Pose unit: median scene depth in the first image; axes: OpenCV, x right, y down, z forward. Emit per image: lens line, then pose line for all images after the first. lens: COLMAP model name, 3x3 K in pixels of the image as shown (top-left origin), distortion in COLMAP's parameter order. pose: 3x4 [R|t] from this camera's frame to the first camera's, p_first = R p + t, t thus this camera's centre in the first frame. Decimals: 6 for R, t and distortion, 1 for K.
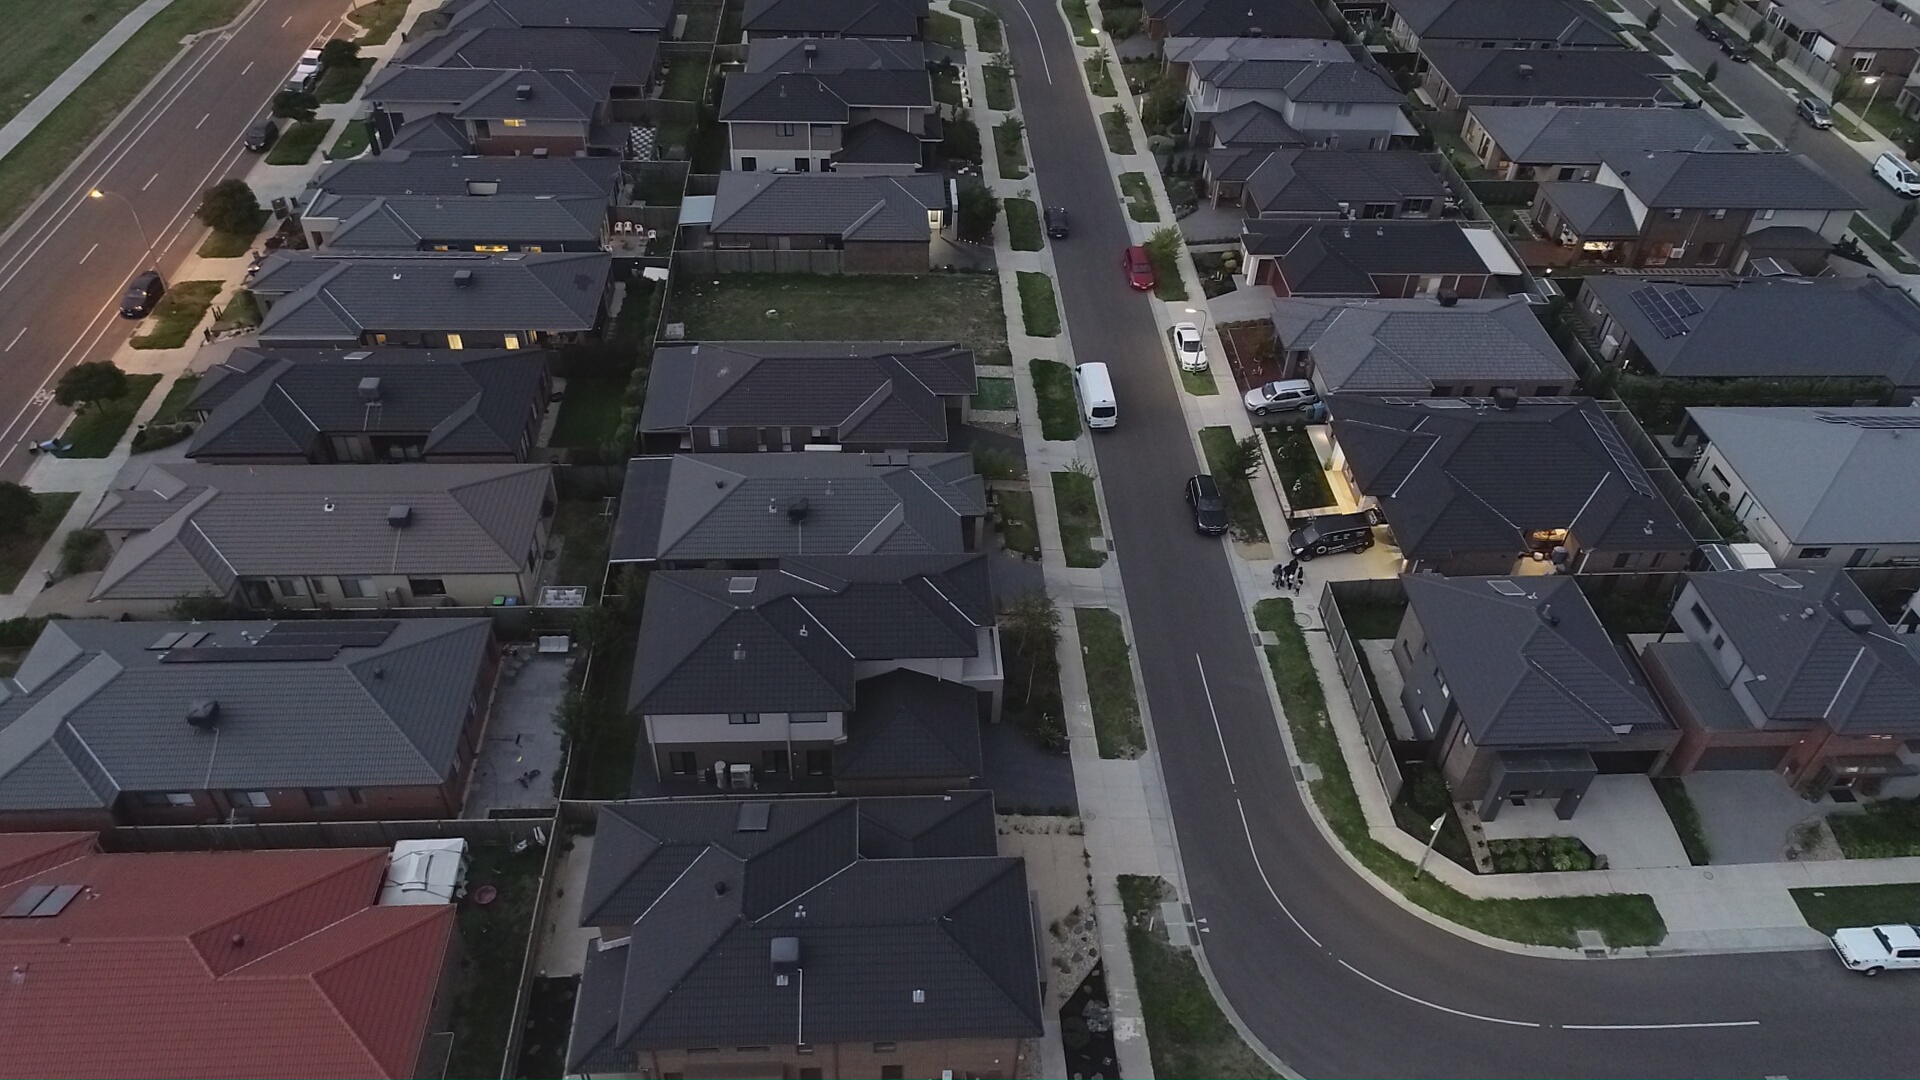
lens RADIAL K [[1352.1, 0, 960.0], [0, 1352.1, 540.0], [0, 0, 1]] dist [0.002292, -0.002589]
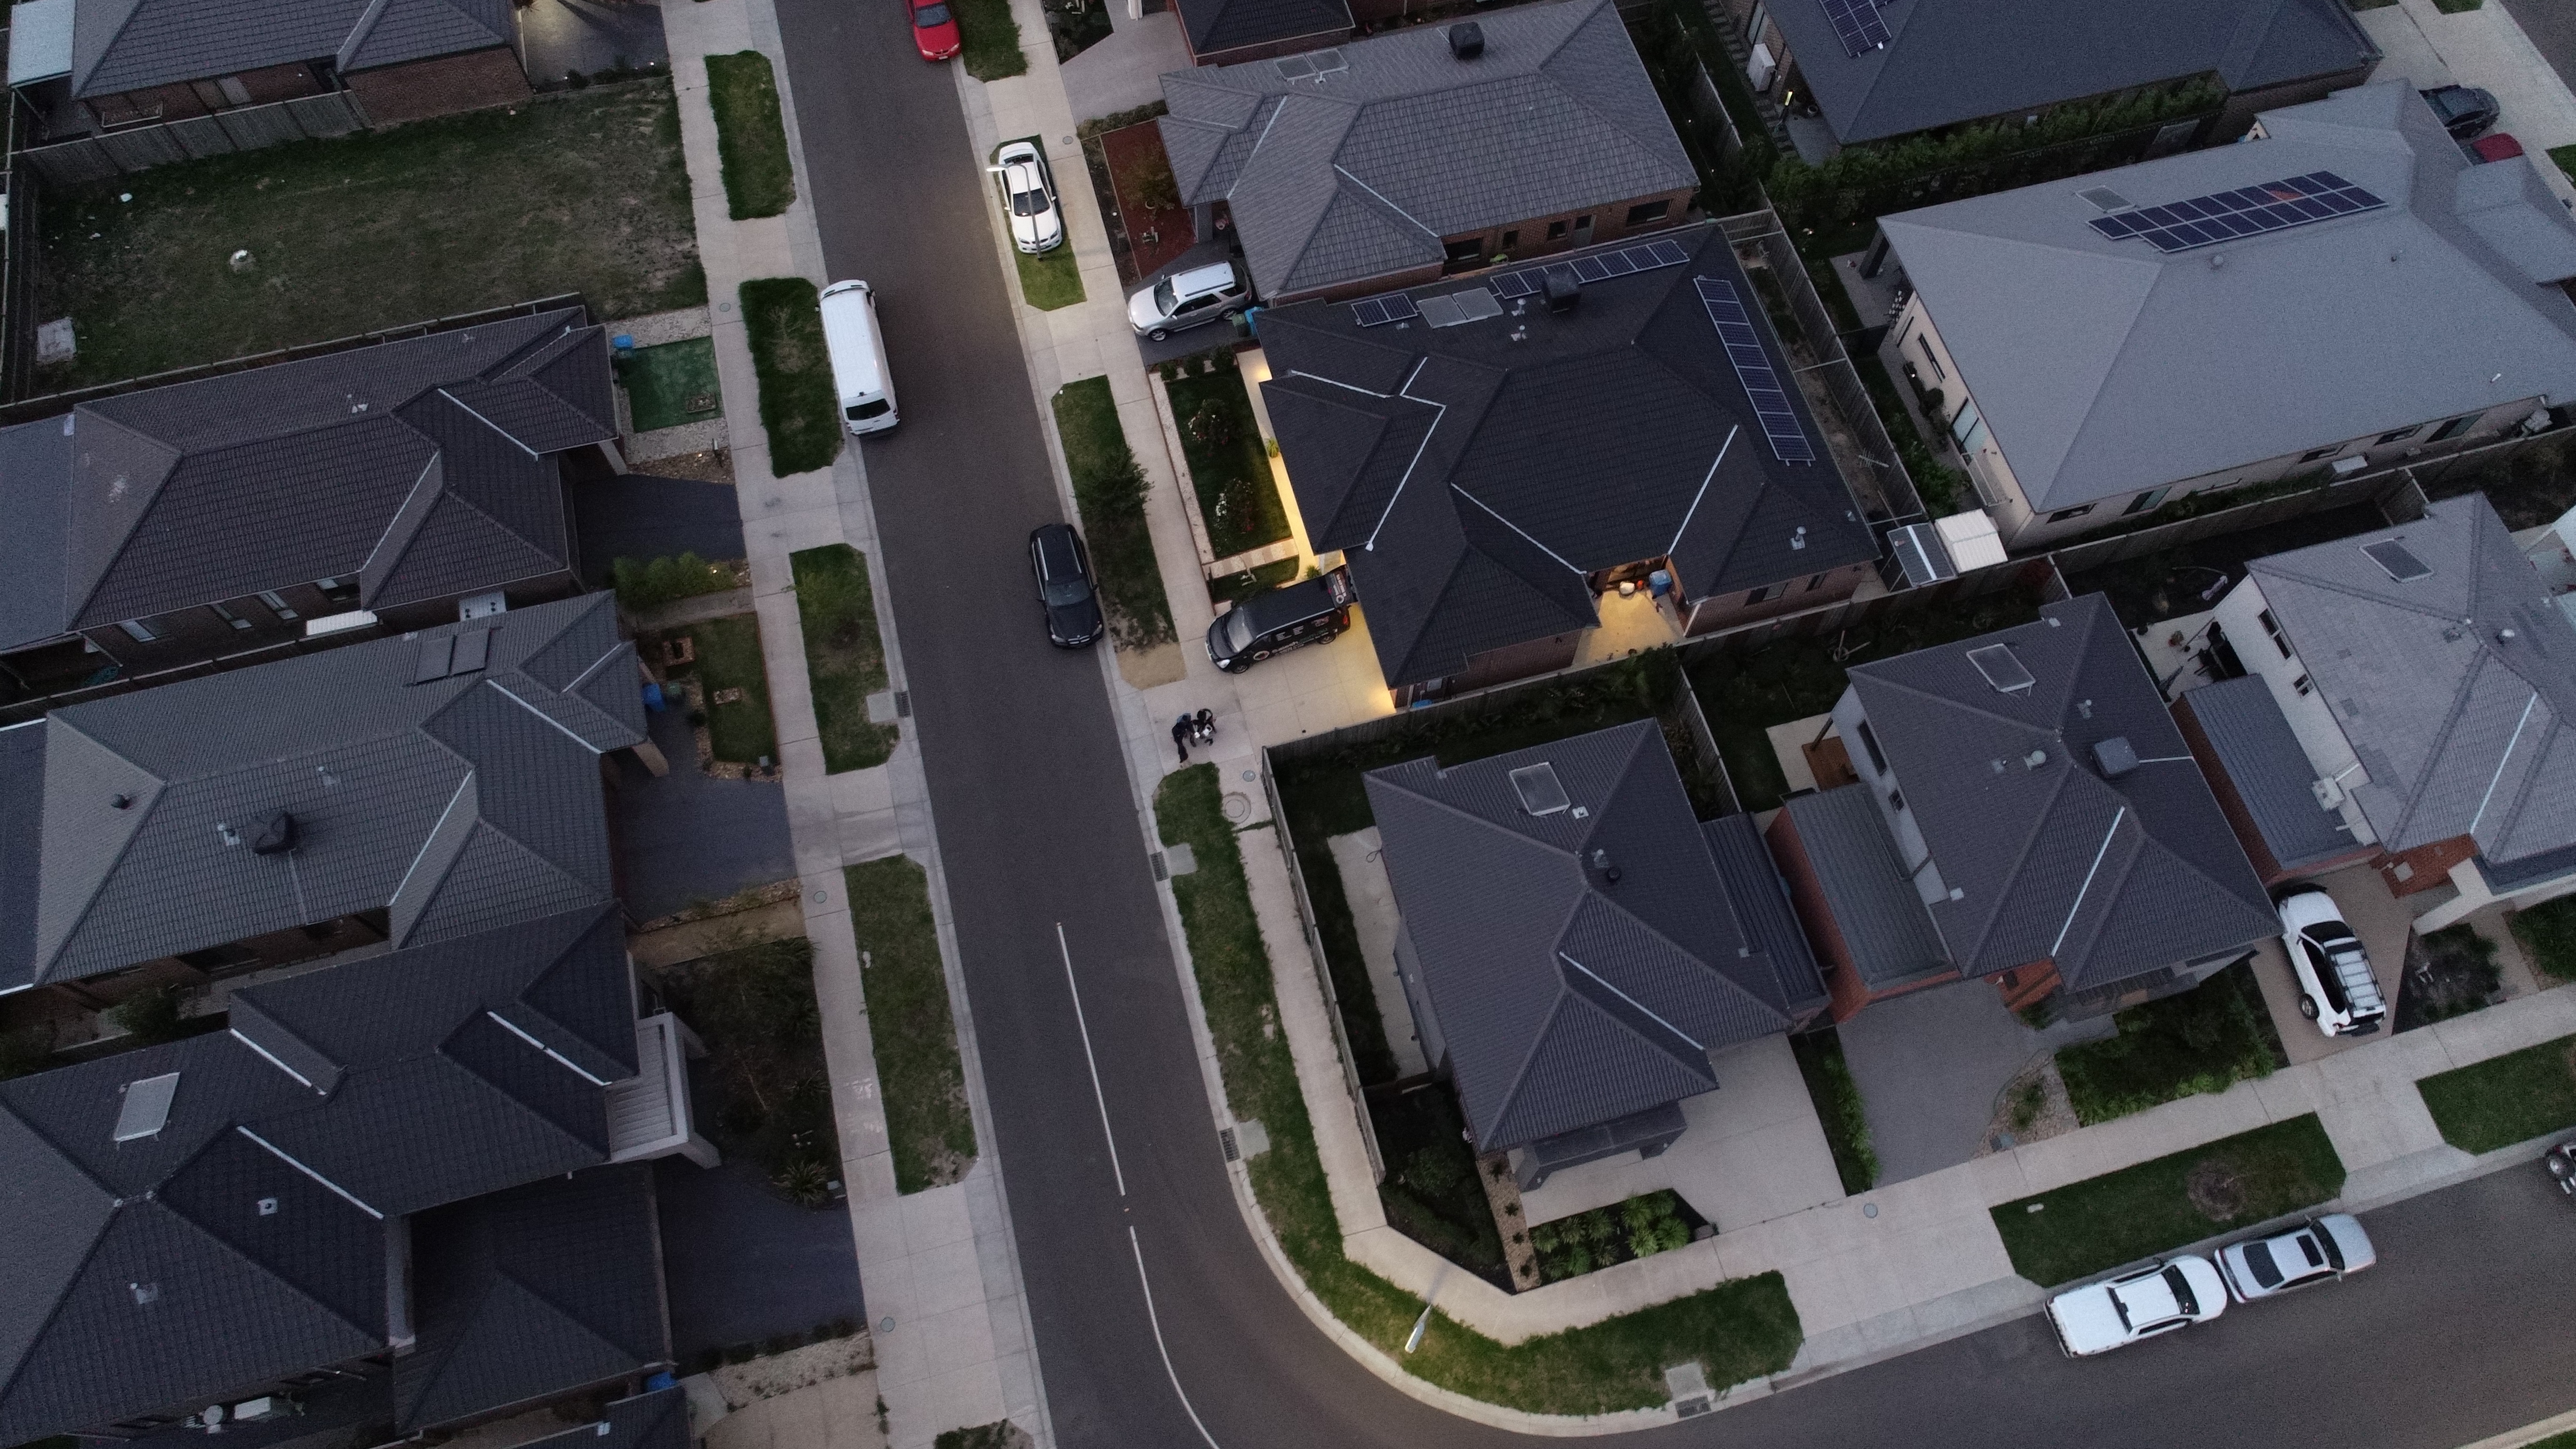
lens RADIAL K [[1738.9, 0, 1288.0], [0, 1738.9, 724.5], [0, 0, 1]] dist [0.002128, -0.002389]
pose [[0.979090, -0.193571, 0.062554, 0.224804], [0.152677, 0.902435, 0.402866, -0.261801], [-0.134434, -0.384892, 0.913119, 0.306771]]
